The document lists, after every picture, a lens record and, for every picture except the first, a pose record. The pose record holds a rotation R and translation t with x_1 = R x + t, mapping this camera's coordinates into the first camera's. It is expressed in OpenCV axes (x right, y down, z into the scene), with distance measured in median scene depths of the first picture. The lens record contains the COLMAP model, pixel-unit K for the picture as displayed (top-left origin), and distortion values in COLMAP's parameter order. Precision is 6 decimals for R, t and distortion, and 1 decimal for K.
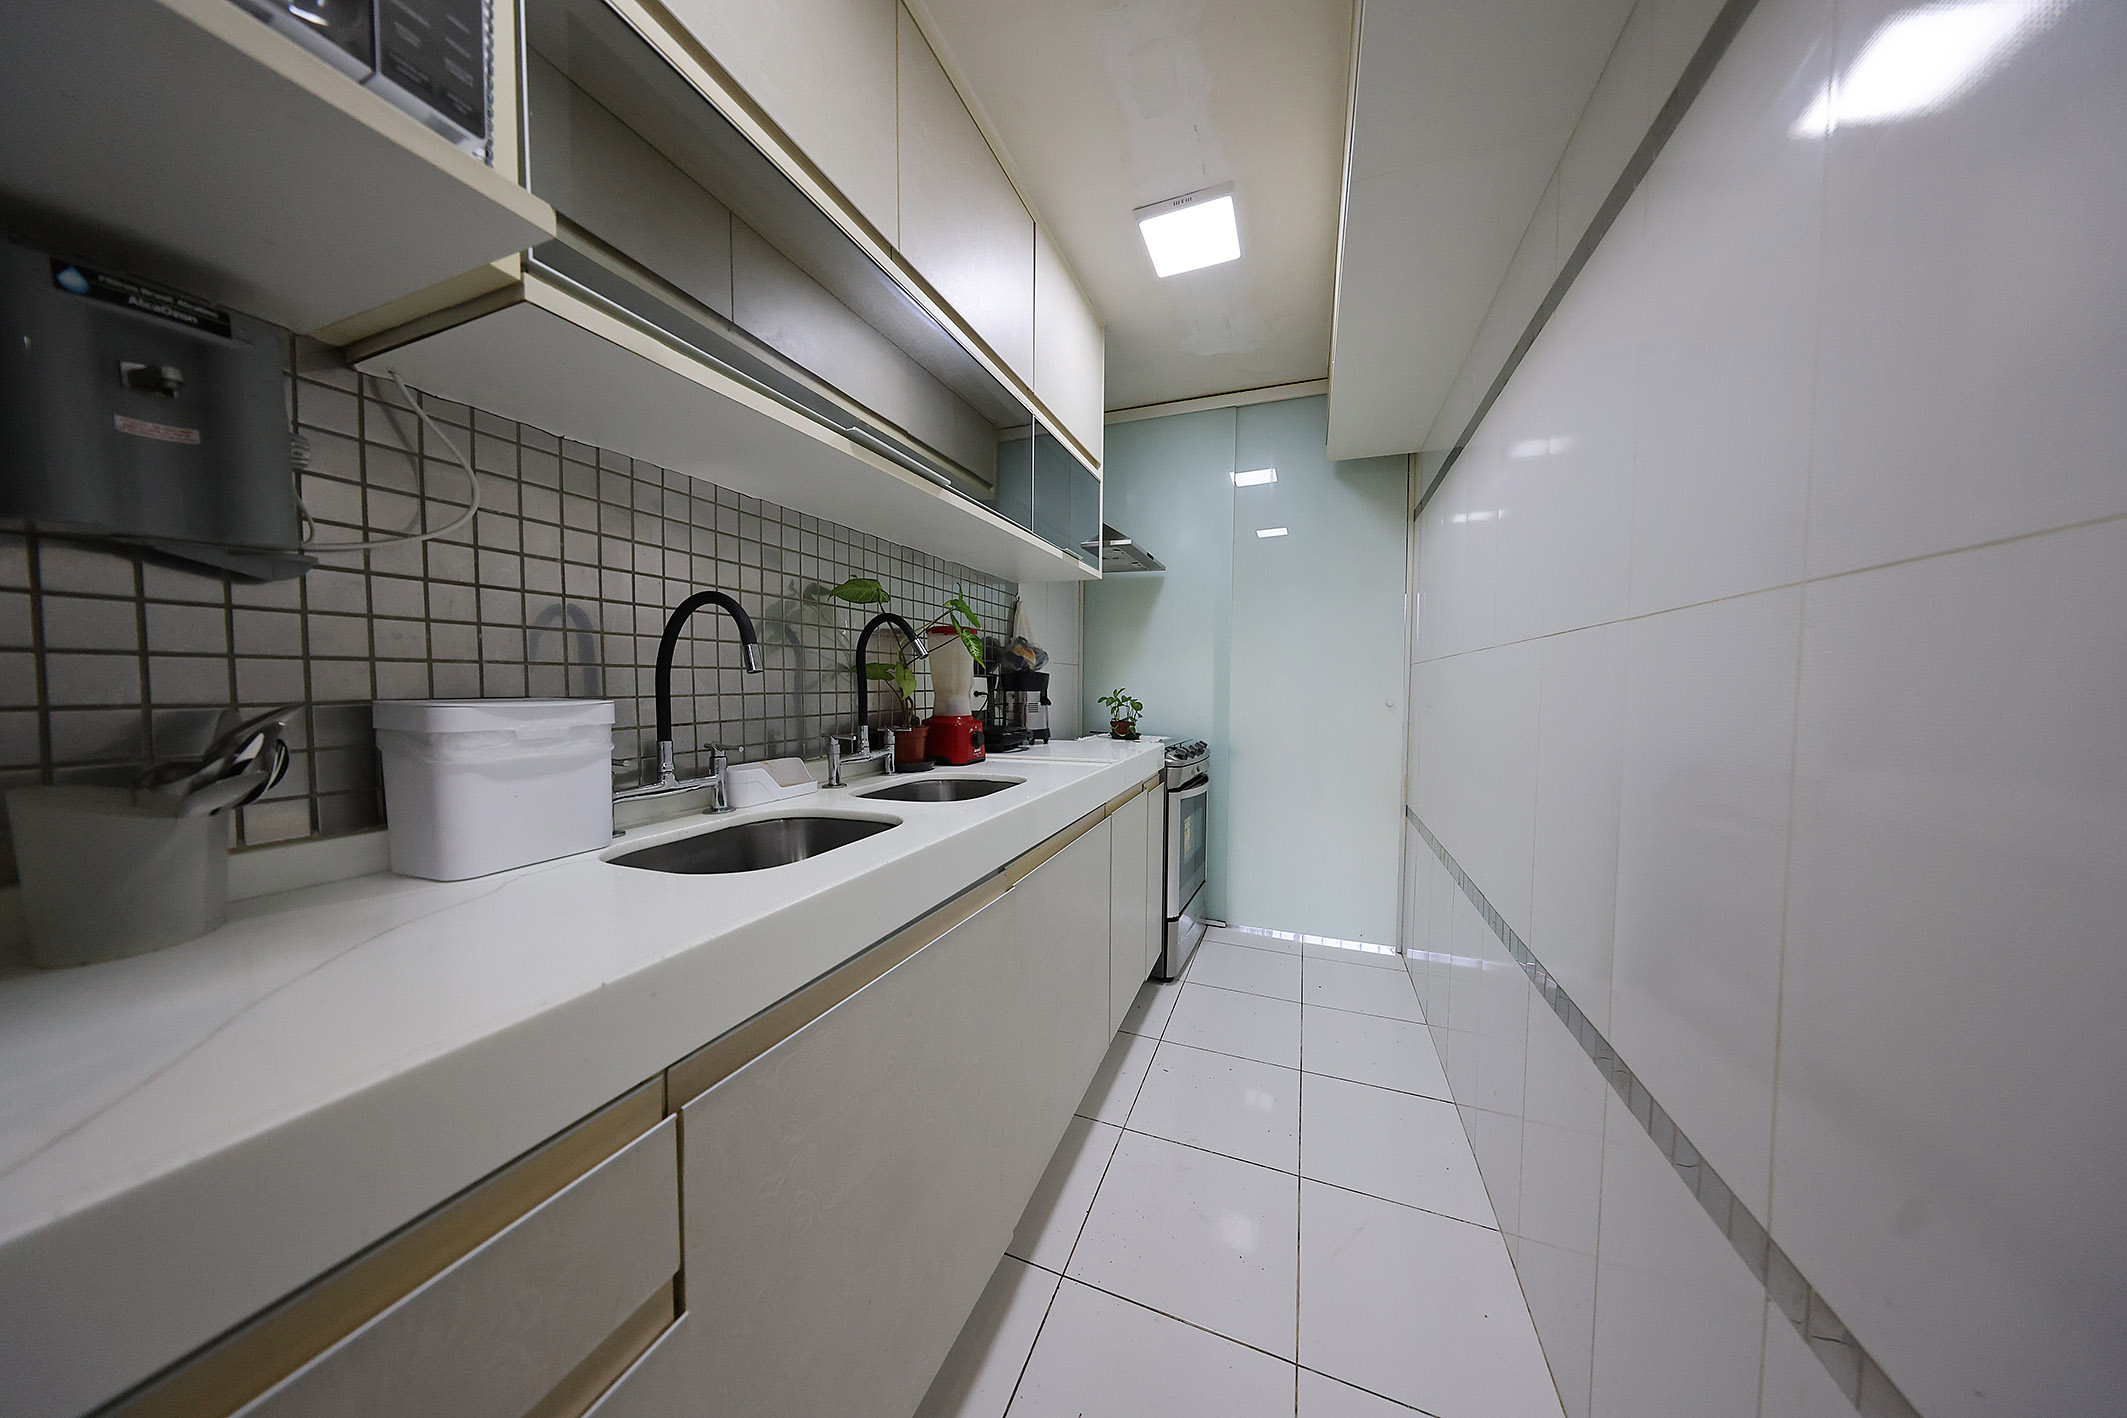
lens RADIAL K [[614.1, 0, 1072.1], [0, 614.1, 704.8], [0, 0, 1]] dist [0.000770, 0.000106]
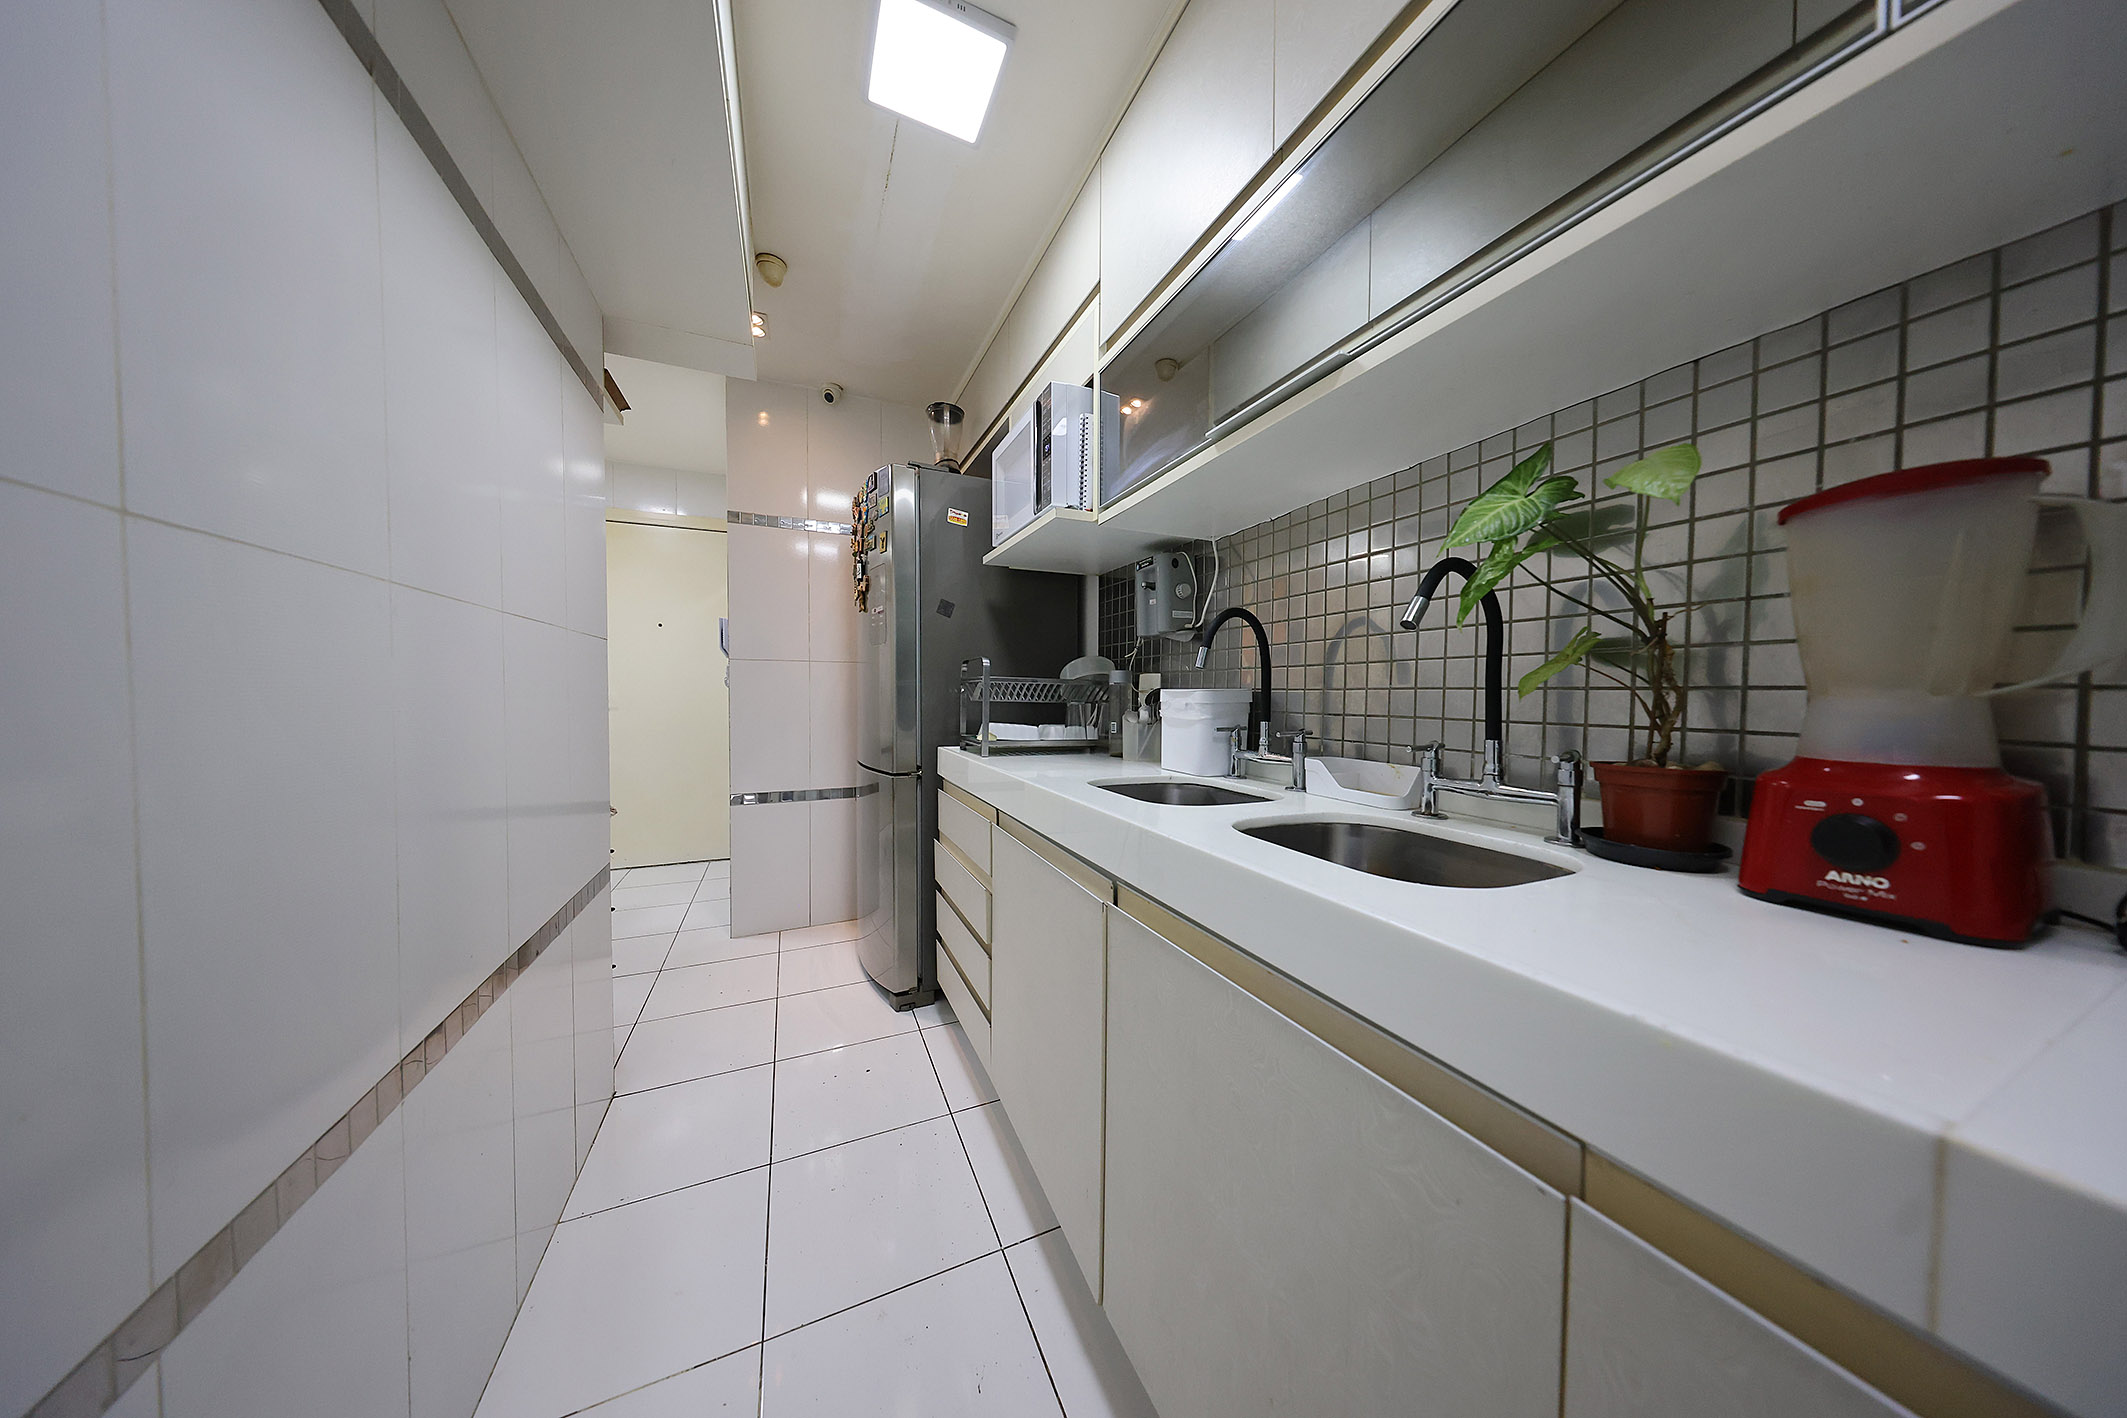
lens RADIAL K [[614.1, 0, 1072.1], [0, 614.1, 704.8], [0, 0, 1]] dist [0.000770, 0.000106]
pose [[-0.700865, 0.038047, -0.712279, 0.521936], [-0.004617, 0.998314, 0.057868, -0.048772], [0.713279, 0.043846, -0.699507, 1.433602]]
